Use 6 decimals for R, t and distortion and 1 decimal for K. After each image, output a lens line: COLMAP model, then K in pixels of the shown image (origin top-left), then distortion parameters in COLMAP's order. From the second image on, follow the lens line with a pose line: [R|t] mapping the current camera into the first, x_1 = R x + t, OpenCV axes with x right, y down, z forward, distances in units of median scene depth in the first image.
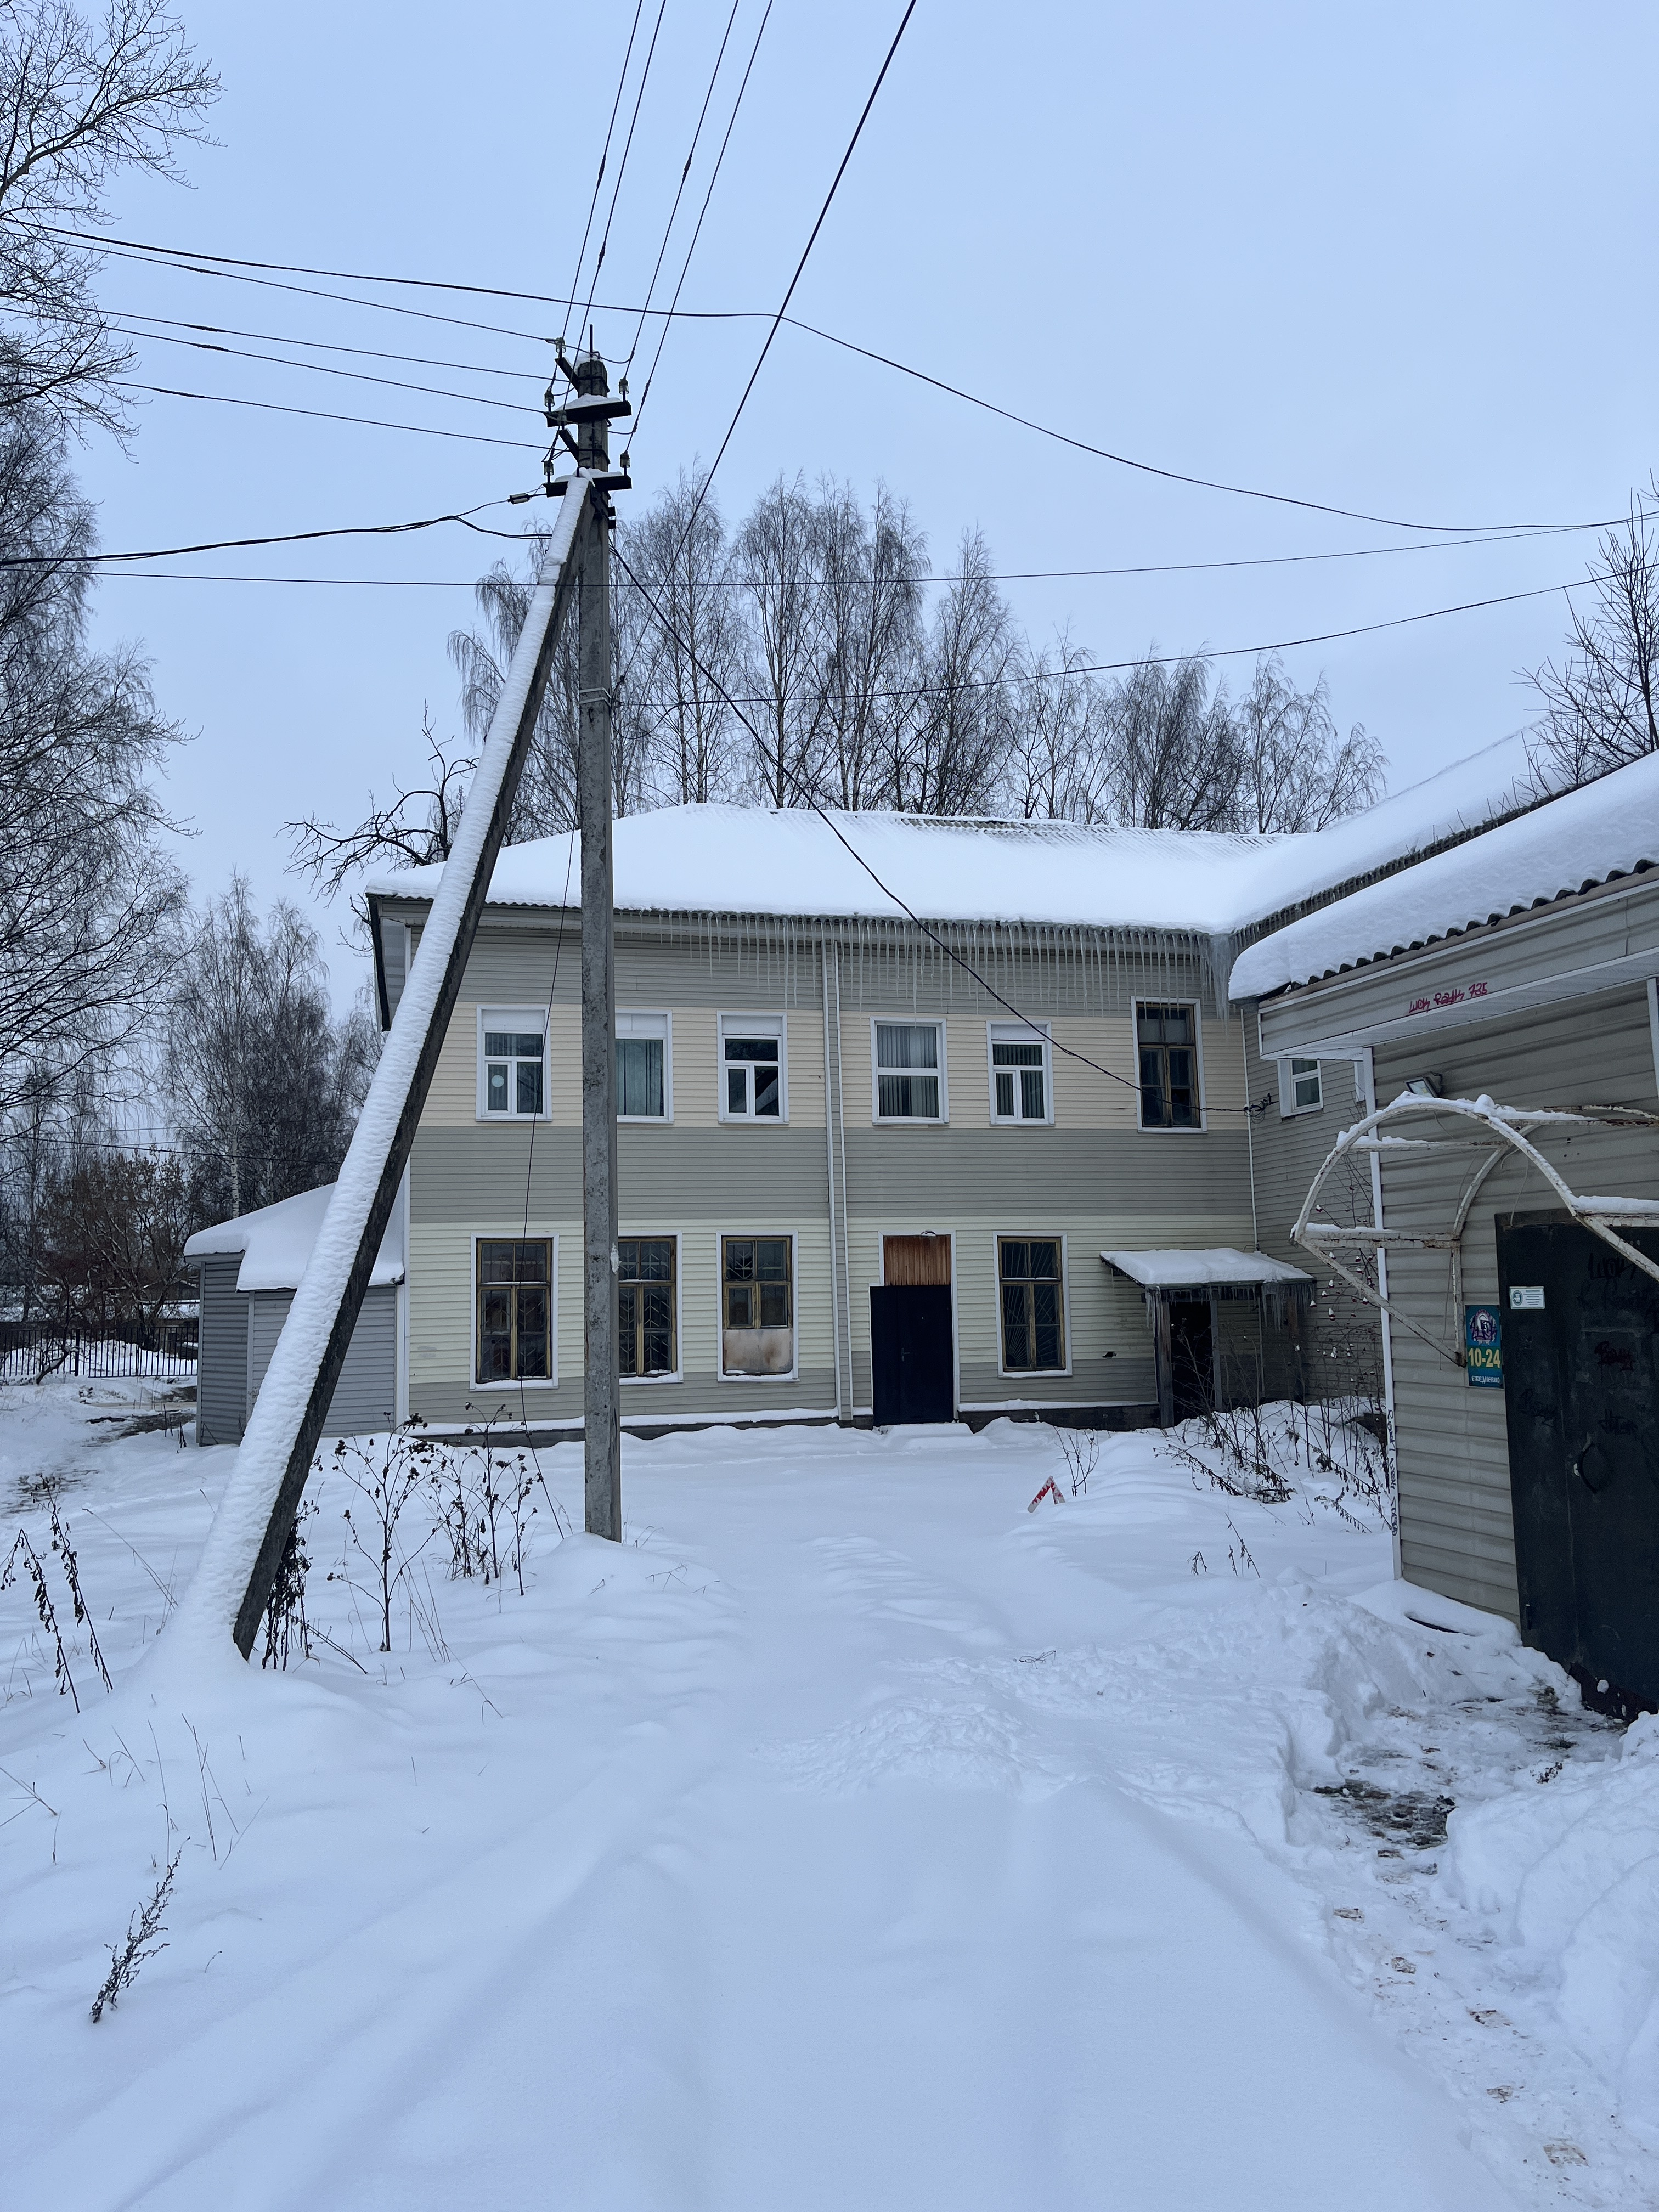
lens RADIAL K [[1674.0, 0, 828.2], [0, 1674.0, 1097.8], [0, 0, 1]] dist [0.011009, 0.002995]
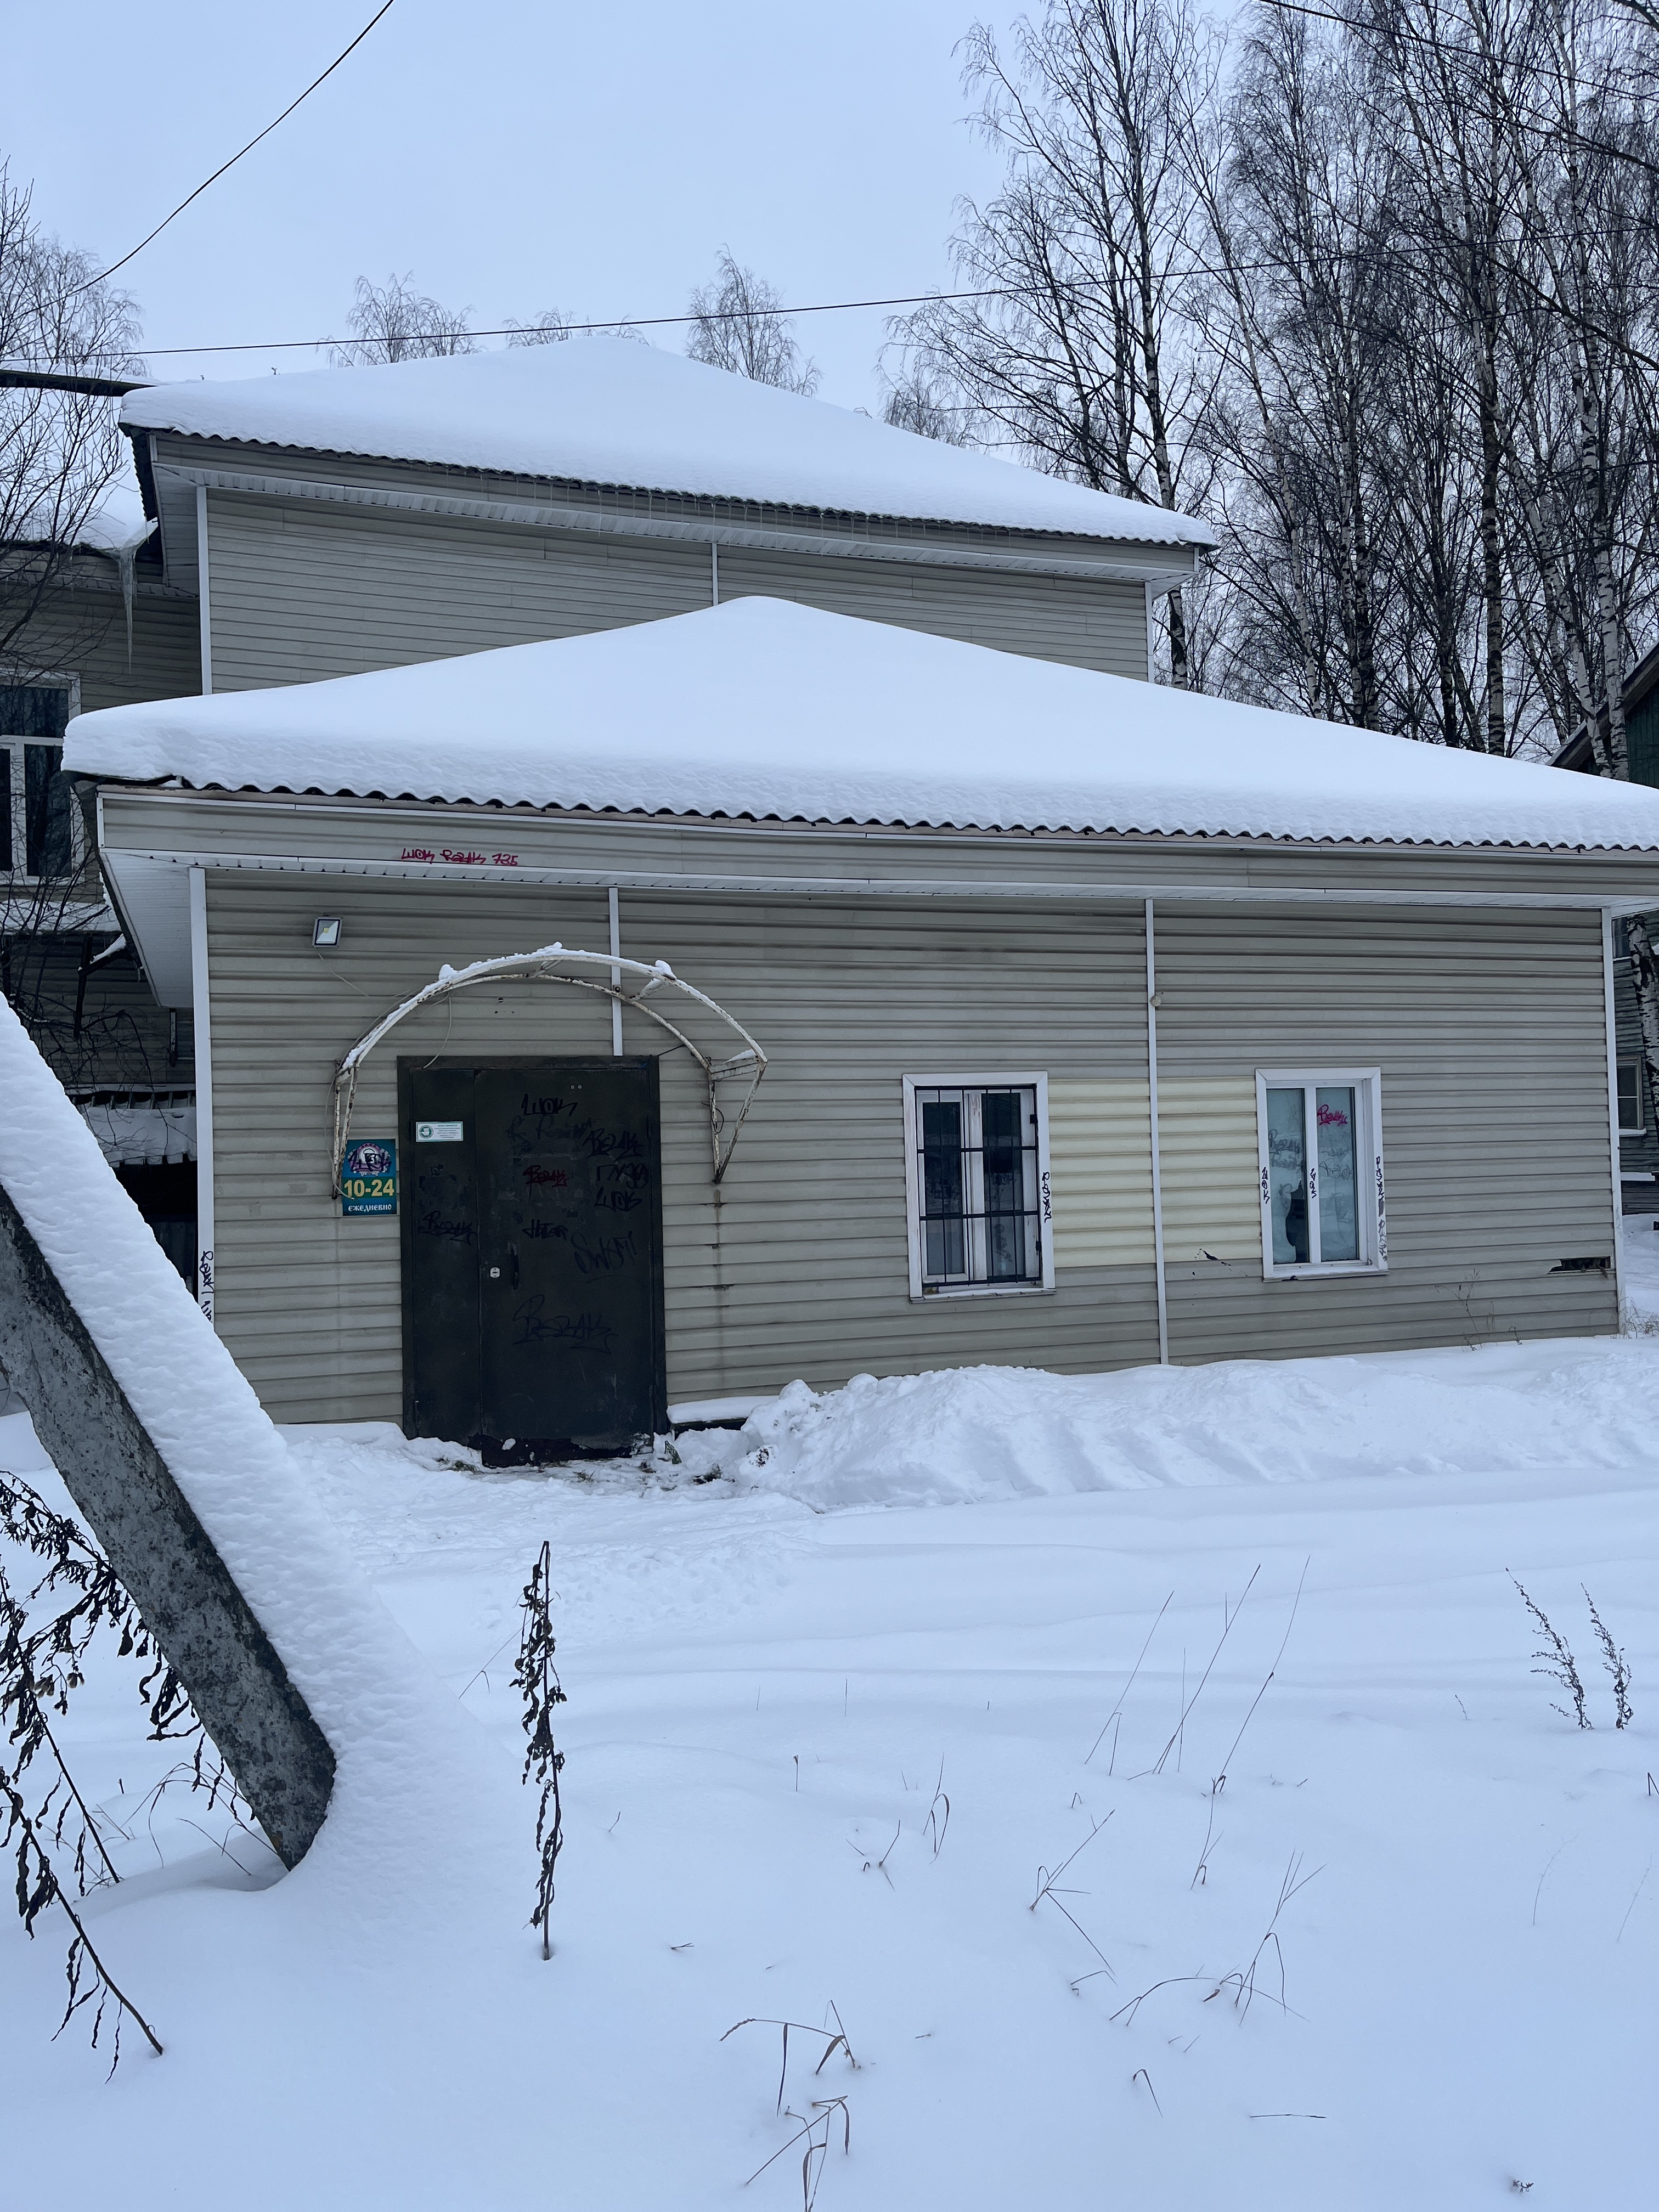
lens RADIAL K [[1674.0, 0, 827.7], [0, 1674.0, 1114.9], [0, 0, 1]] dist [0.011009, 0.002995]
pose [[-0.102307, 0.042742, 0.993834, -0.726234], [-0.092110, 0.994377, -0.052247, 0.141101], [-0.990479, -0.096887, -0.097795, 0.840550]]
